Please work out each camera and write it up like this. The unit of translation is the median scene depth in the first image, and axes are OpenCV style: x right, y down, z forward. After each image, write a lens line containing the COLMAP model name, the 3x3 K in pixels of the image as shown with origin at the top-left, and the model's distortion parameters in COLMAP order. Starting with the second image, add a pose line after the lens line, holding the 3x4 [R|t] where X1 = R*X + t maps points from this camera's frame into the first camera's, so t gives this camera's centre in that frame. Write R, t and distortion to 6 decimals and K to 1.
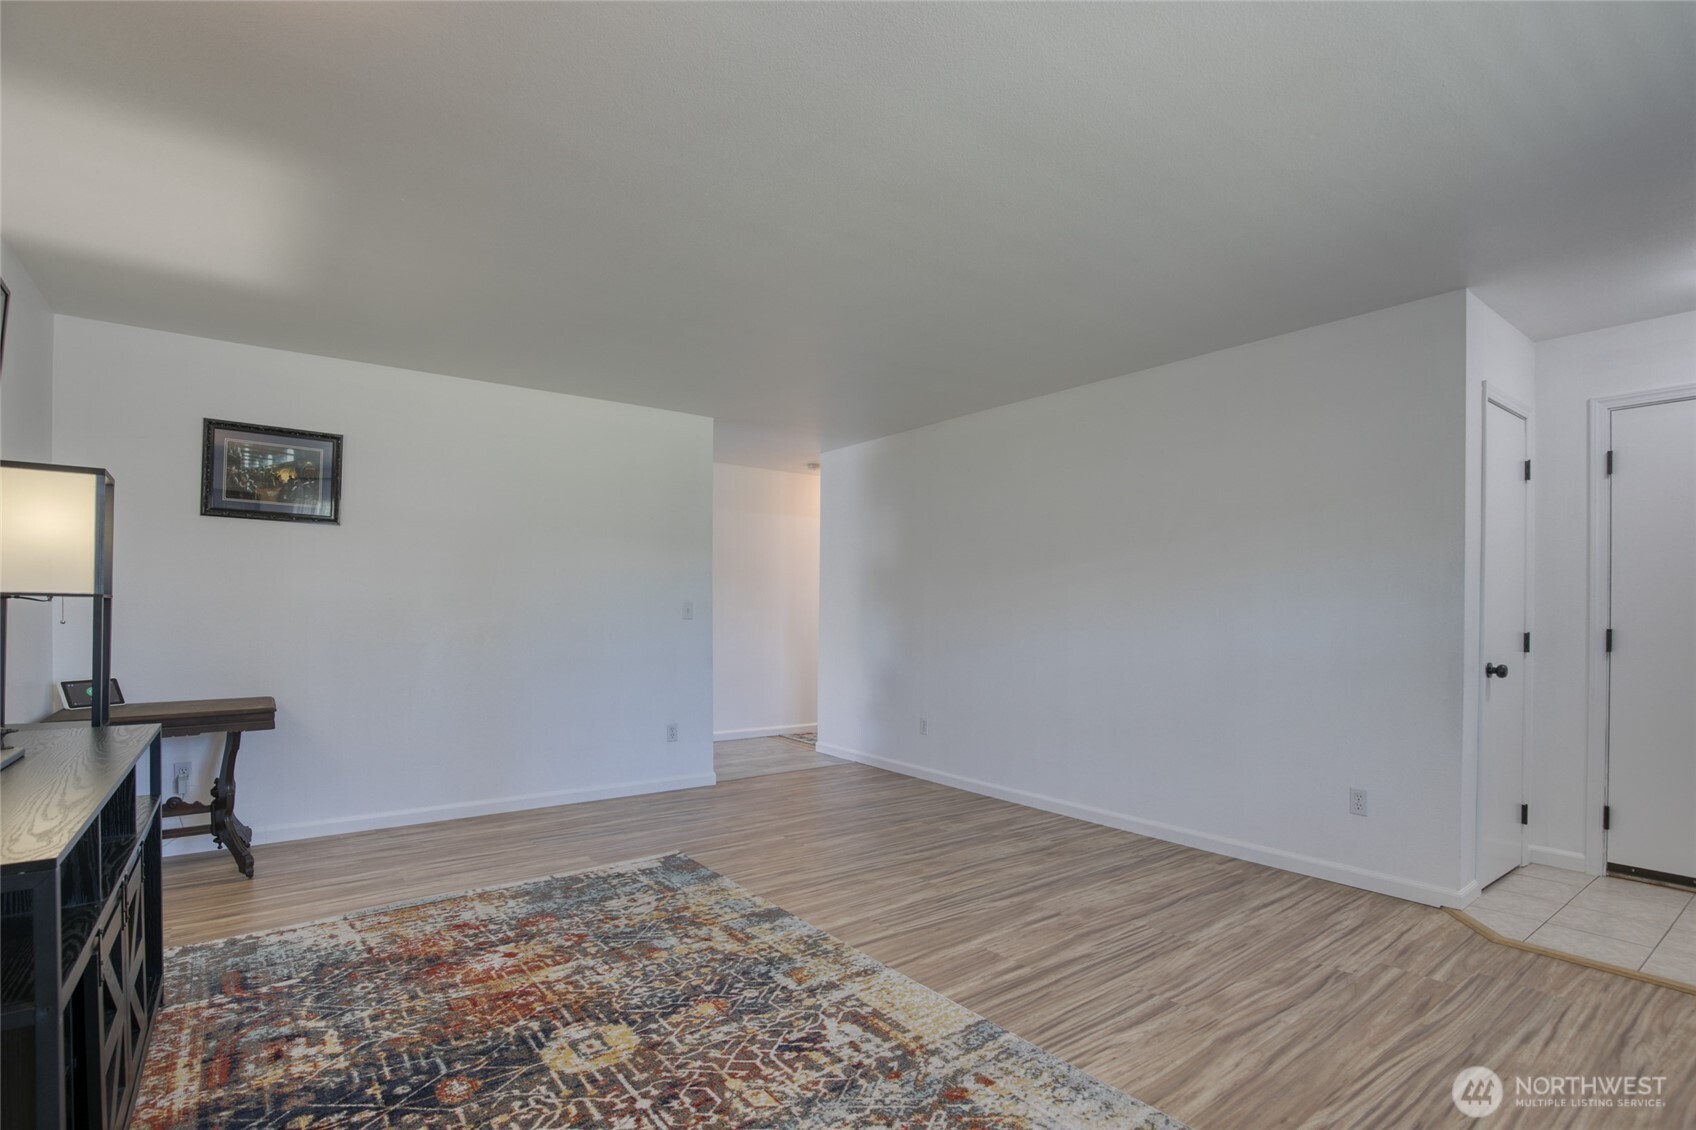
lens RADIAL K [[797.5, 0, 856.0], [0, 797.5, 596.0], [0, 0, 1]] dist [-0.020986, 0.000036]
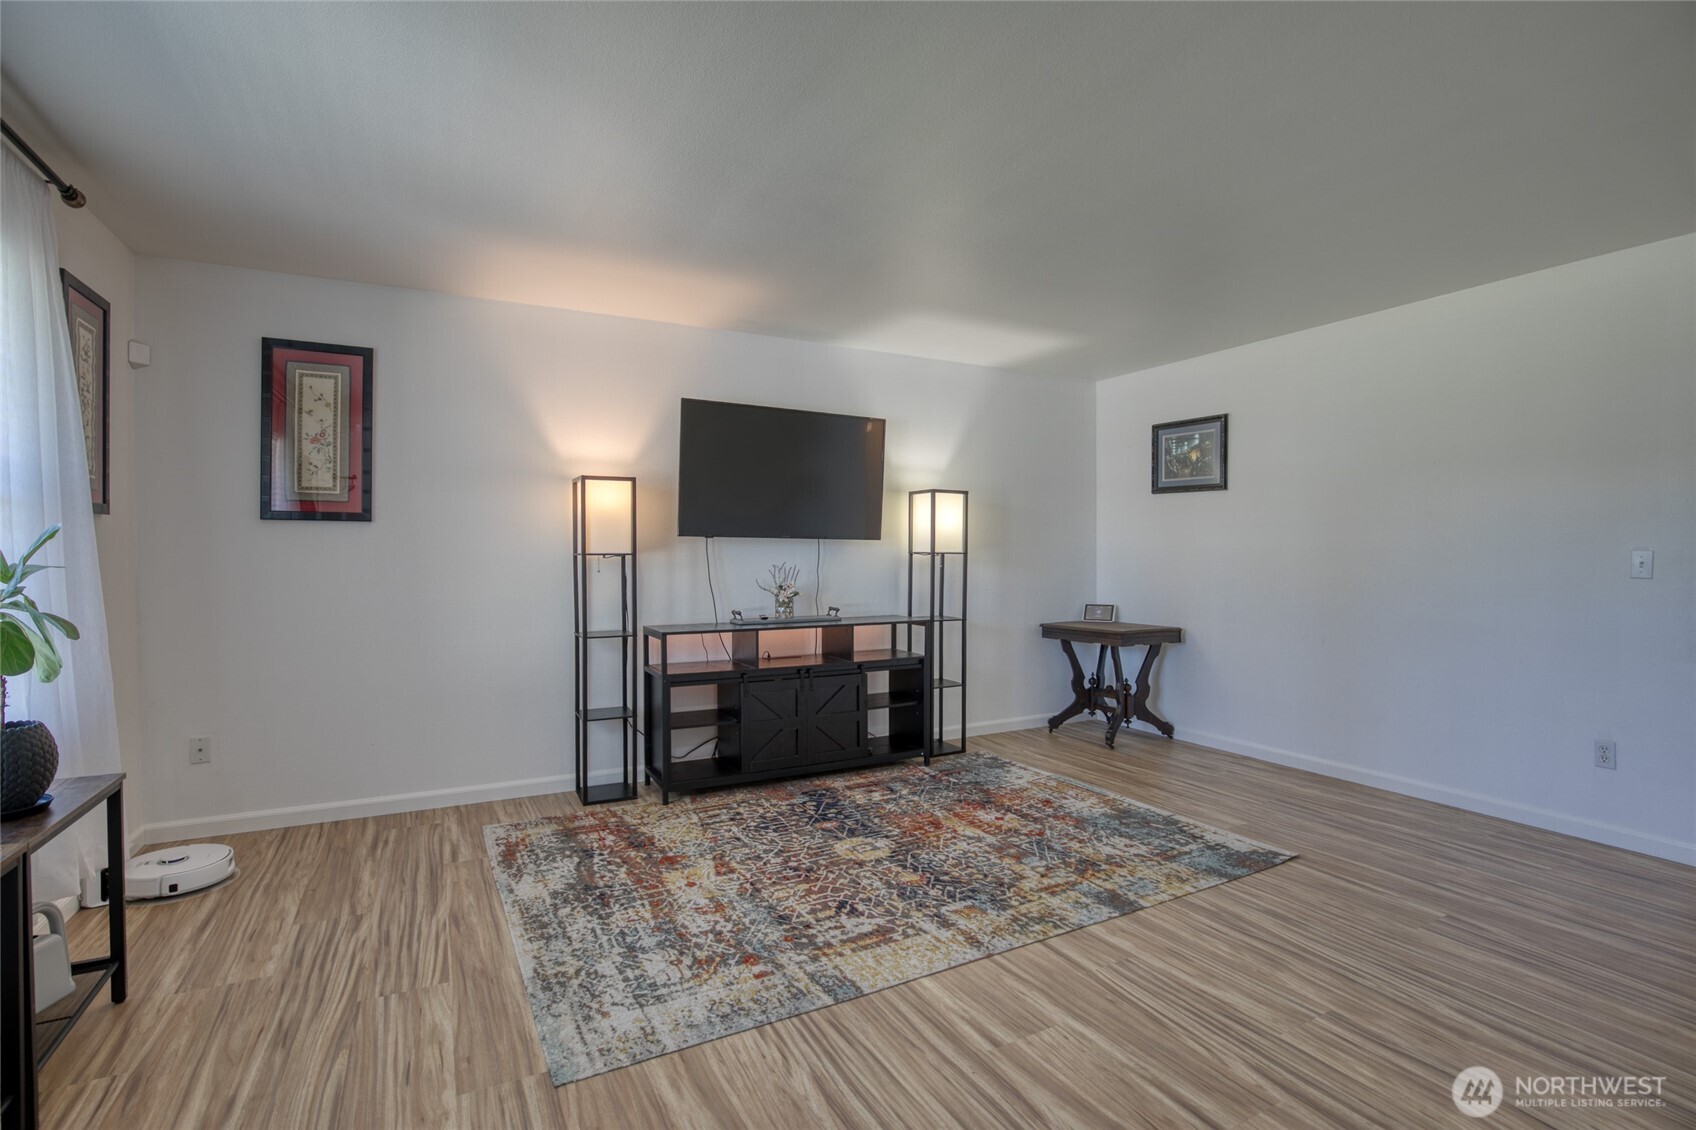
lens RADIAL K [[797.5, 0, 852.0], [0, 797.5, 567.3], [0, 0, 1]] dist [-0.020986, 0.000036]
pose [[-0.148585, 0.006805, -0.988876, 0.934826], [0.013924, 0.999892, 0.004789, 0.019275], [0.988802, -0.013057, -0.148663, 0.966642]]
